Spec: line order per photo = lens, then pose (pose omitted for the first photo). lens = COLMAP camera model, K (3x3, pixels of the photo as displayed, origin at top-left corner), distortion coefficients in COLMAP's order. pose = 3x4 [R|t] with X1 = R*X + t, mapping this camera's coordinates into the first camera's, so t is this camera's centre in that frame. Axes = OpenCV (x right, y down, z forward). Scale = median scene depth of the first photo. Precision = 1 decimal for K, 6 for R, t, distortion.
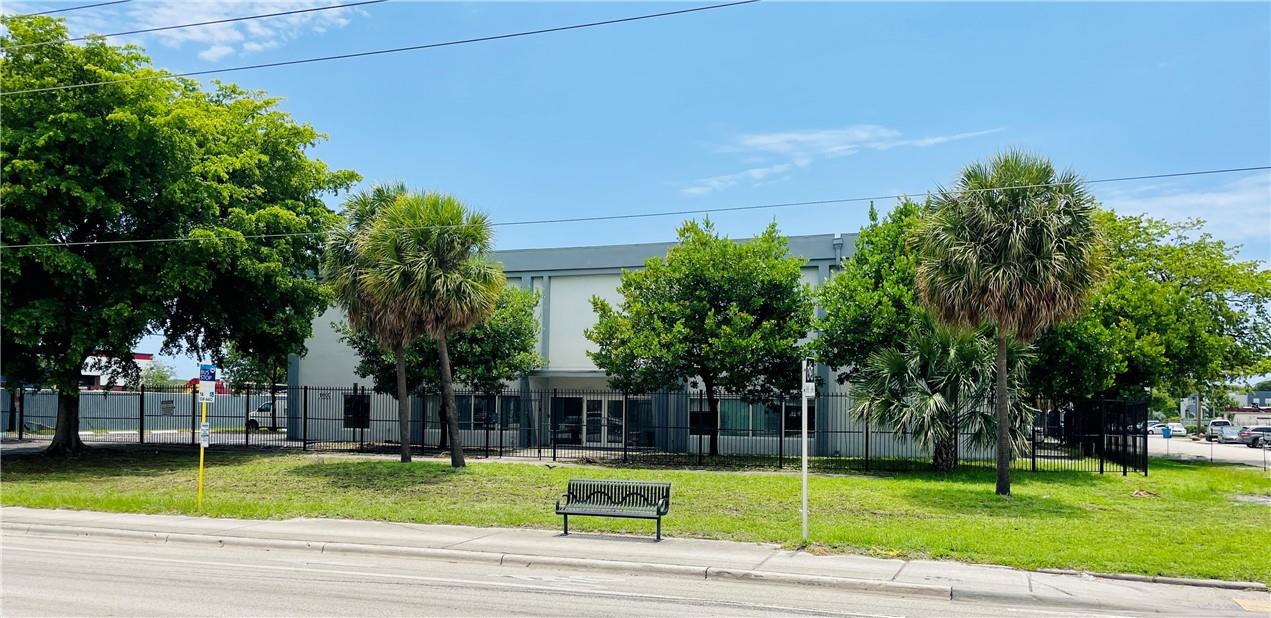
lens RADIAL K [[975.5, 0, 625.7], [0, 975.5, 370.1], [0, 0, 1]] dist [0.061502, -0.028129]
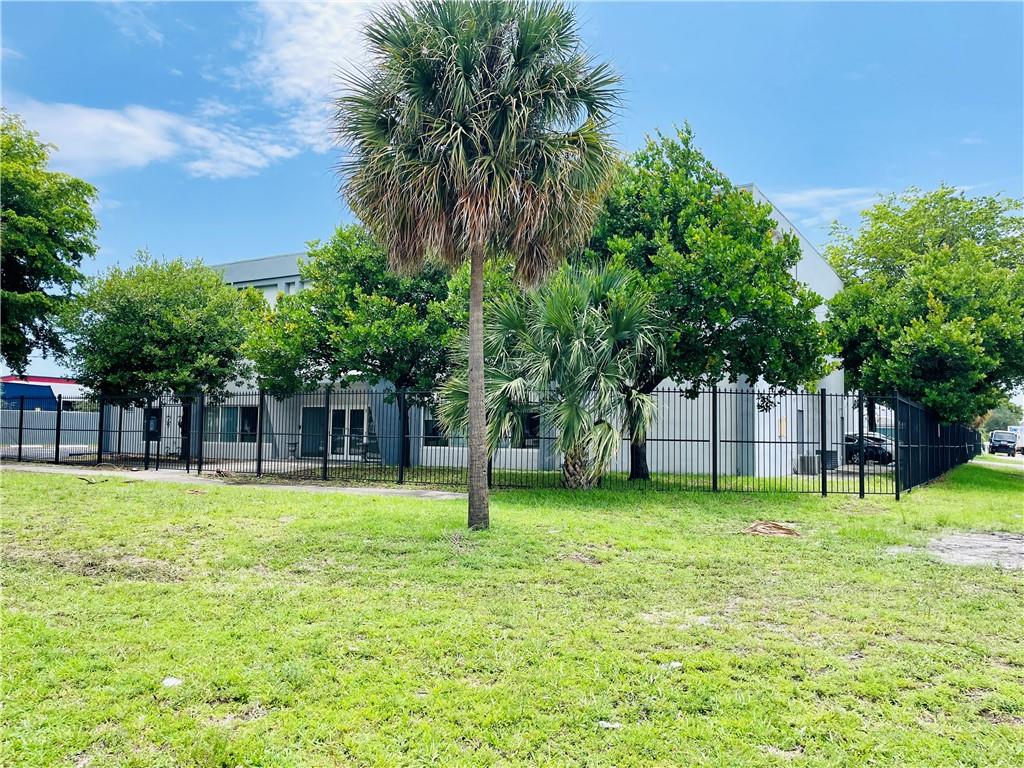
lens RADIAL K [[778.0, 0, 509.9], [0, 778.0, 377.3], [0, 0, 1]] dist [0.064169, -0.036249]
pose [[0.979240, -0.016354, -0.202045, 0.356212], [0.009307, 0.999316, -0.035777, 0.035154], [0.202492, 0.033153, 0.978723, 0.367619]]
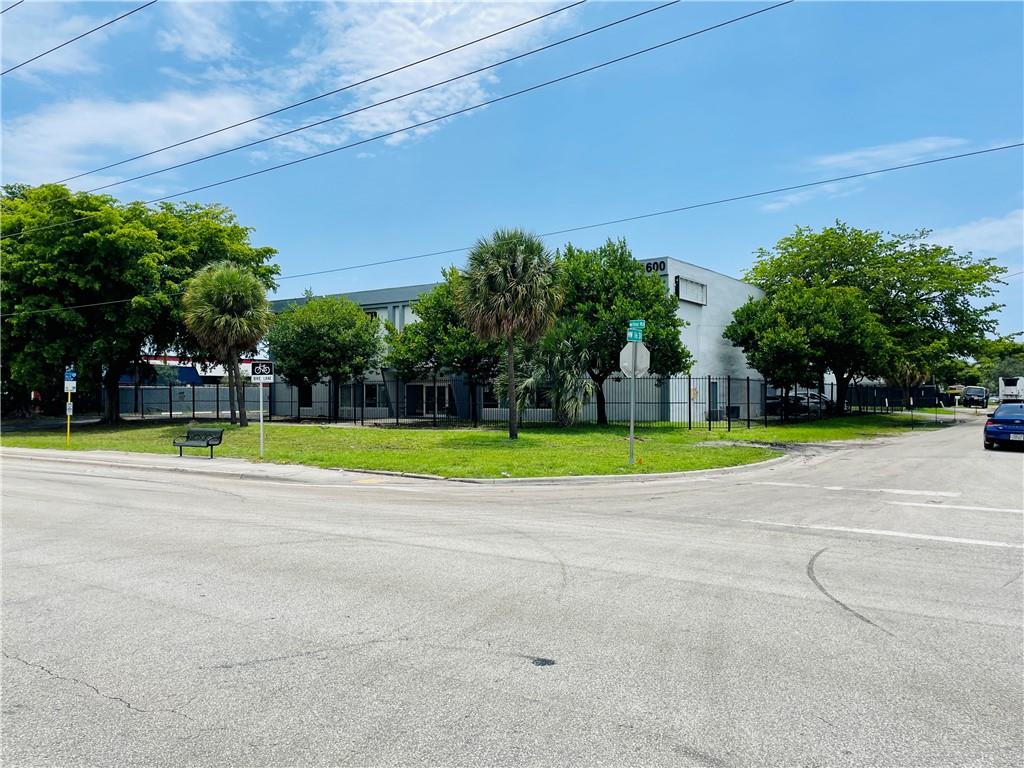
lens RADIAL K [[778.0, 0, 507.9], [0, 778.0, 367.1], [0, 0, 1]] dist [0.064169, -0.036249]
pose [[0.964481, -0.028952, -0.262559, 0.505318], [0.029881, 0.999553, -0.000454, 0.006599], [0.262455, -0.007407, 0.964916, -0.167024]]
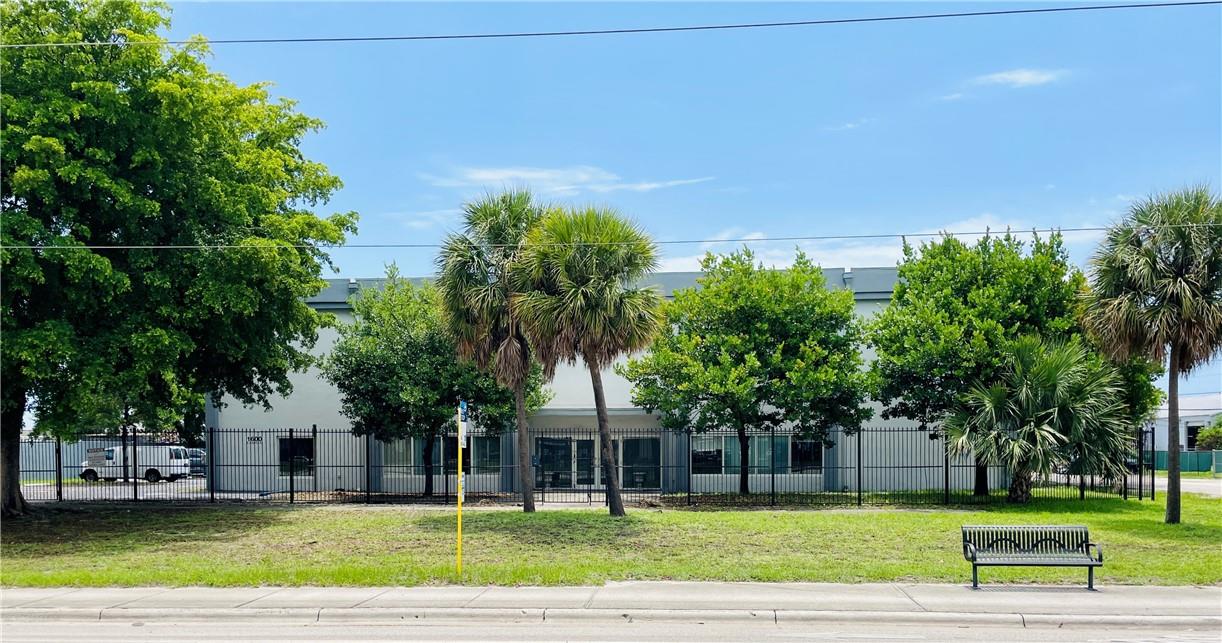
lens RADIAL K [[974.6, 0, 606.5], [0, 974.6, 439.5], [0, 0, 1]] dist [0.084268, -0.006155]
pose [[0.964483, -0.016521, 0.263626, -0.324616], [0.007982, 0.999409, 0.033430, -0.000614], [-0.264023, -0.030138, 0.964045, 0.111938]]
